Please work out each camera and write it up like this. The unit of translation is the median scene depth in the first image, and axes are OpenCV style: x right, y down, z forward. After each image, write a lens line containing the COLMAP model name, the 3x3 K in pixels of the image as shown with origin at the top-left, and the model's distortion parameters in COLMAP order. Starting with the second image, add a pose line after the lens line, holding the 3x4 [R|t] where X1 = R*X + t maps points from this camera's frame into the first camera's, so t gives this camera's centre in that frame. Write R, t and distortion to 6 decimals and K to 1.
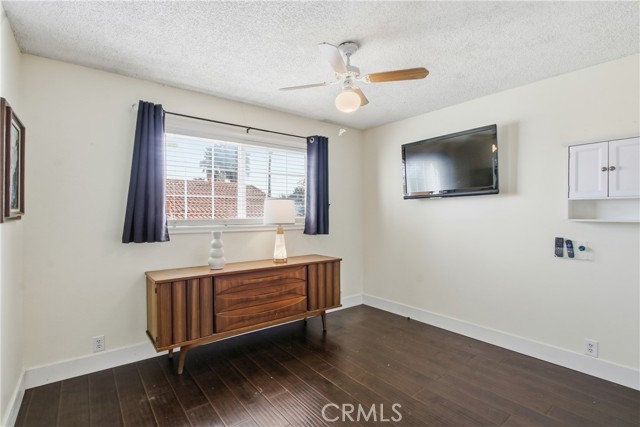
lens RADIAL K [[306.5, 0, 312.8], [0, 306.5, 212.9], [0, 0, 1]] dist [-0.016833, 0.000857]
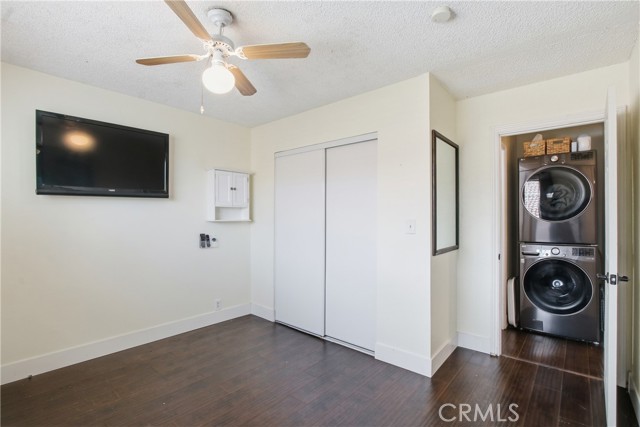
lens RADIAL K [[306.5, 0, 312.8], [0, 306.5, 212.9], [0, 0, 1]] dist [-0.016833, 0.000857]
pose [[-0.203329, 0.006297, 0.979090, -0.657526], [-0.005058, 0.999959, -0.007482, -0.004516], [-0.979097, -0.006473, -0.203289, 0.820694]]
